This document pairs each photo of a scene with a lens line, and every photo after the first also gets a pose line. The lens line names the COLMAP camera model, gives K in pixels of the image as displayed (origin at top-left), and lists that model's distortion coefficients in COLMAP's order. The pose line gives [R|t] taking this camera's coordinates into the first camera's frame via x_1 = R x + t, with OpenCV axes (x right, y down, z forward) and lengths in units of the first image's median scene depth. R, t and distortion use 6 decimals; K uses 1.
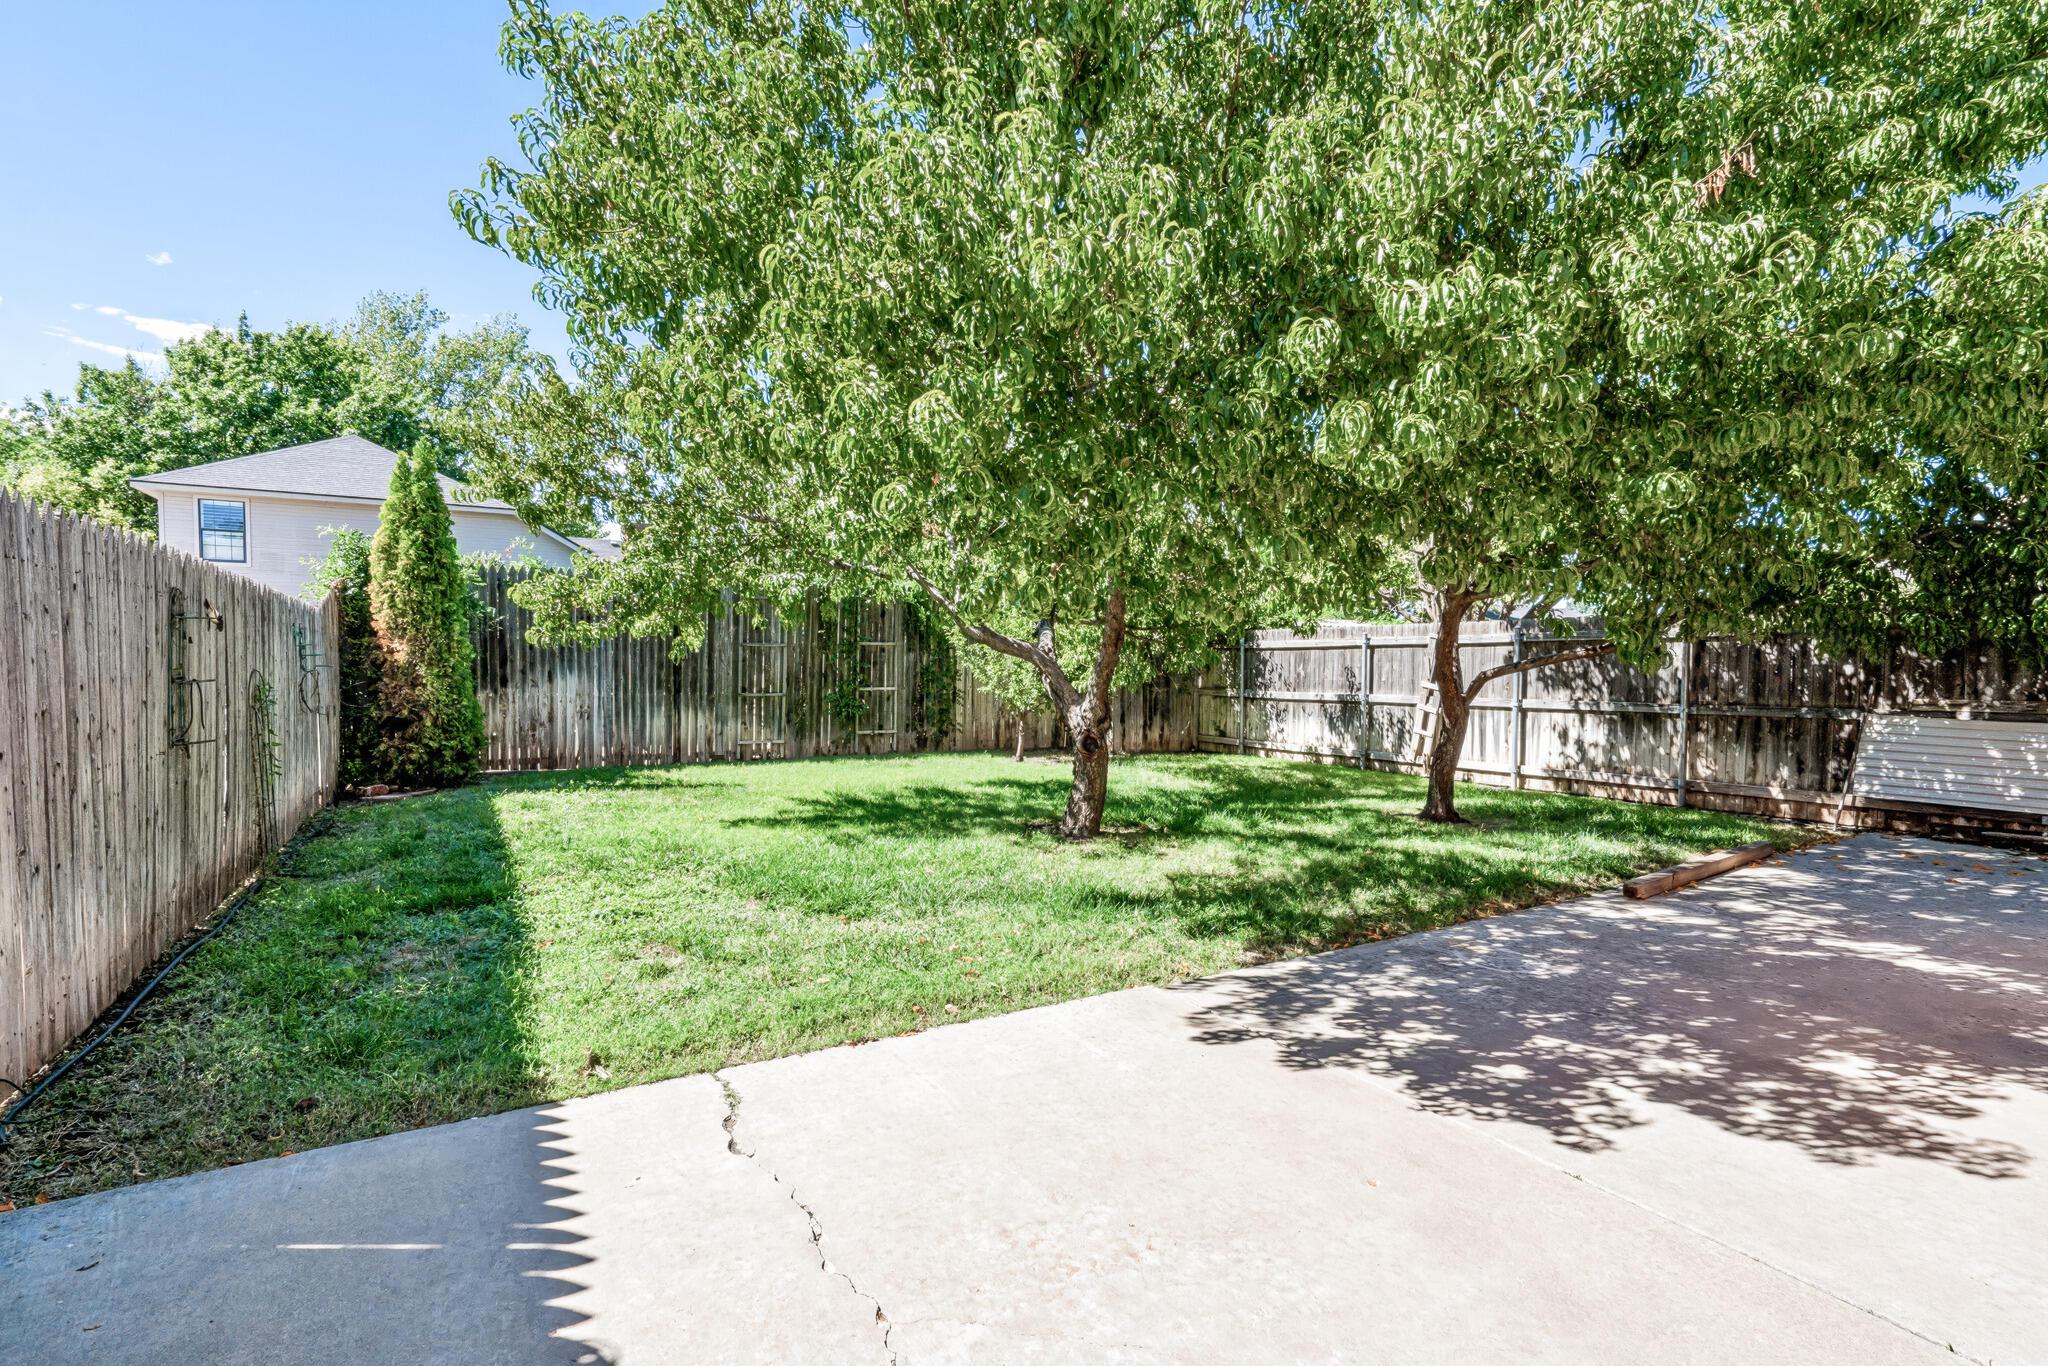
lens RADIAL K [[924.5, 0, 1008.3], [0, 924.5, 685.6], [0, 0, 1]] dist [-0.004053, 0.000422]
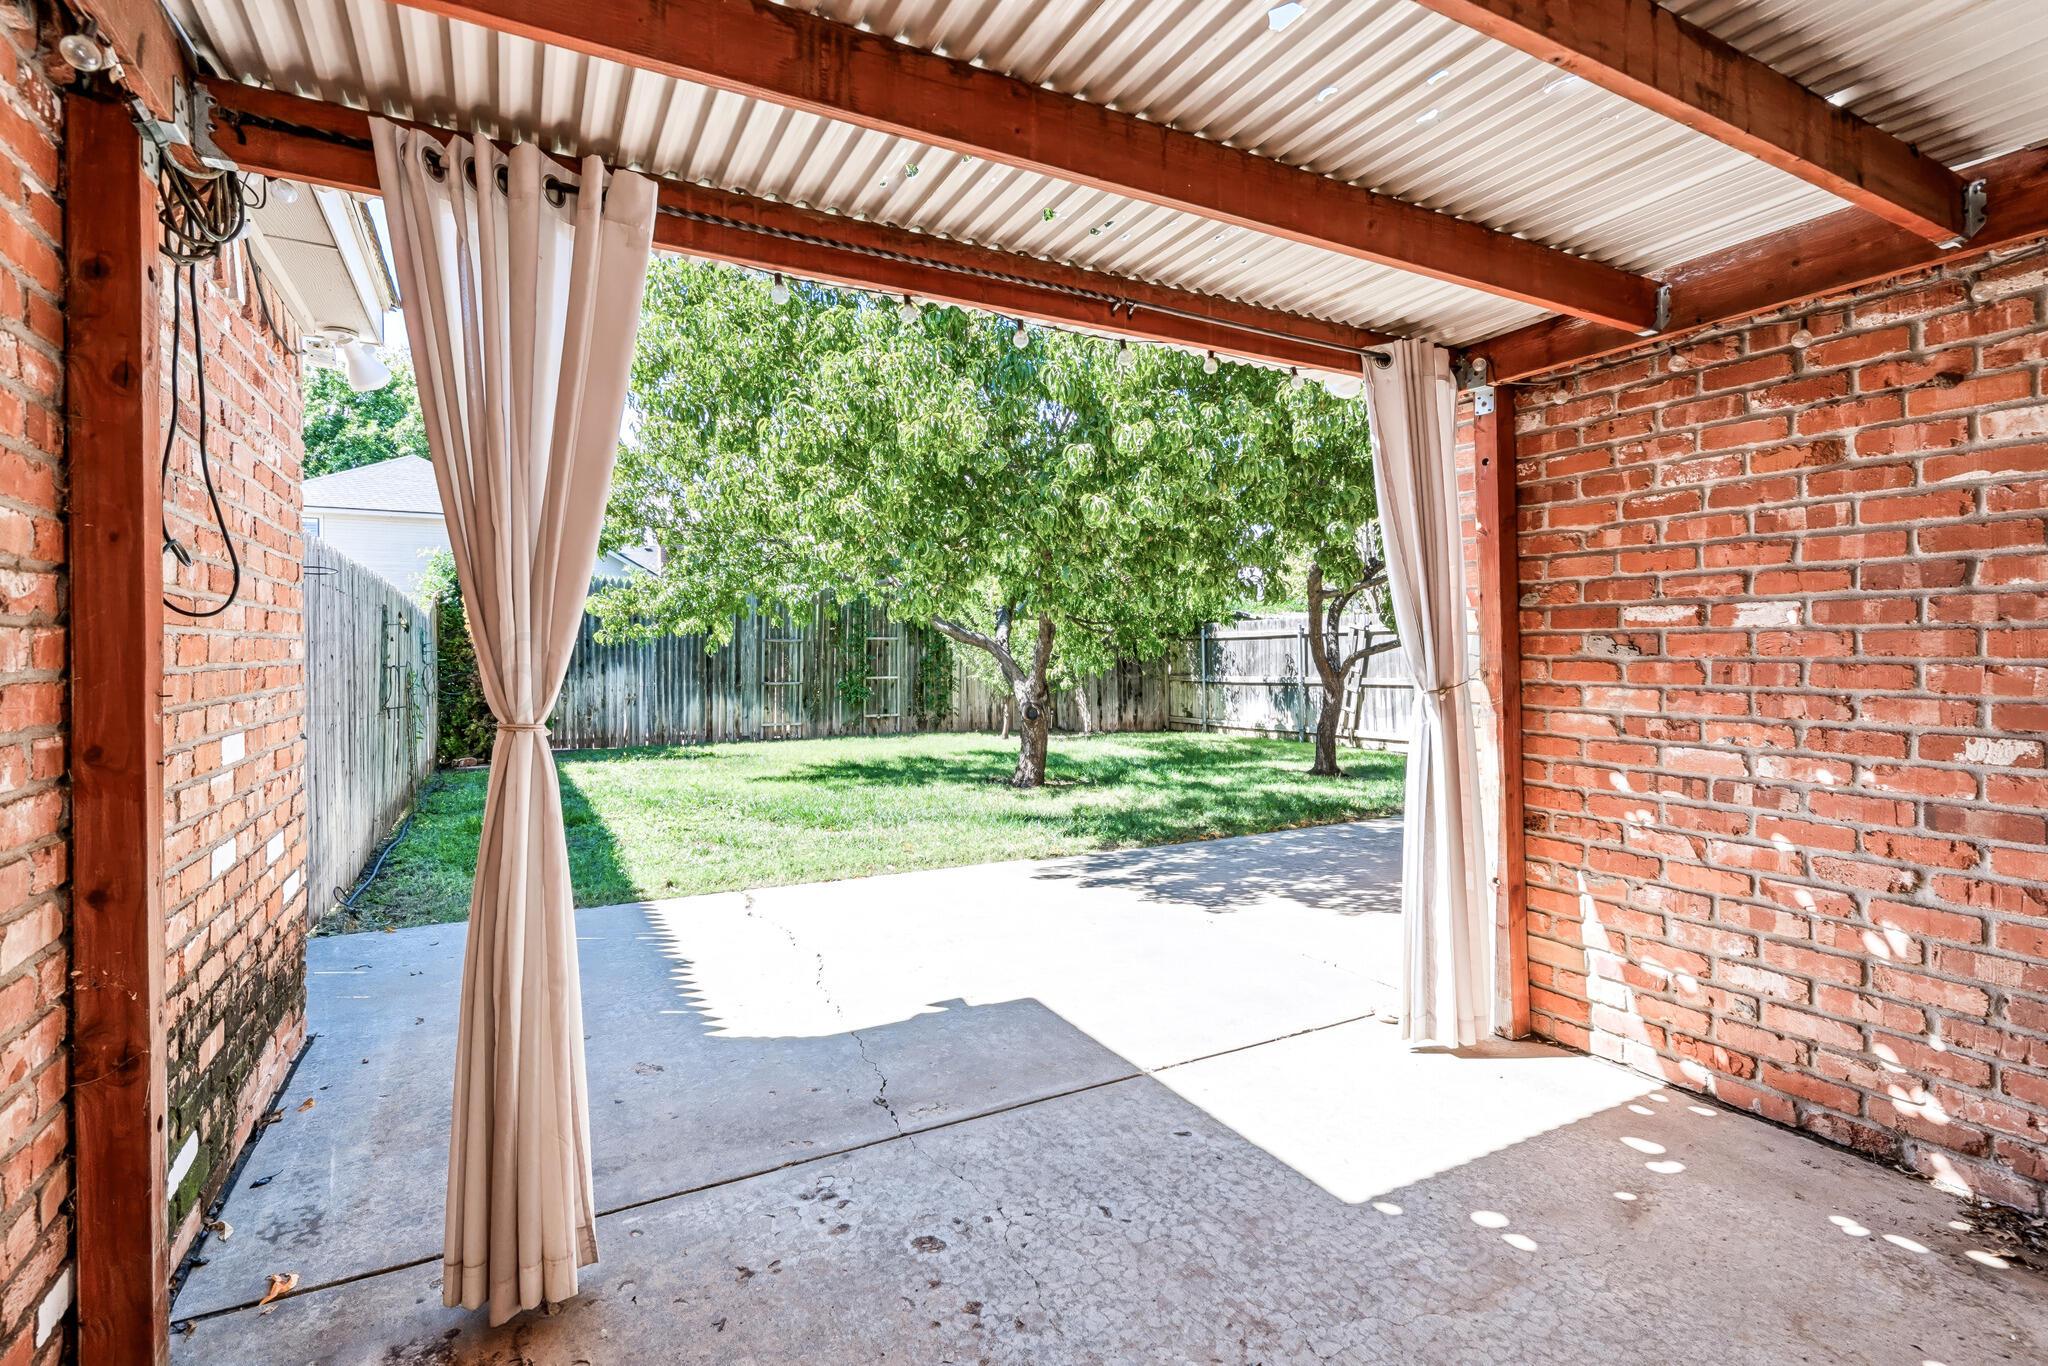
lens RADIAL K [[924.5, 0, 1017.6], [0, 924.5, 671.1], [0, 0, 1]] dist [-0.004053, 0.000422]
pose [[0.999759, -0.011849, -0.018487, 0.063935], [0.011663, 0.999881, -0.010098, 0.011524], [0.018604, 0.009880, 0.999778, -0.193741]]
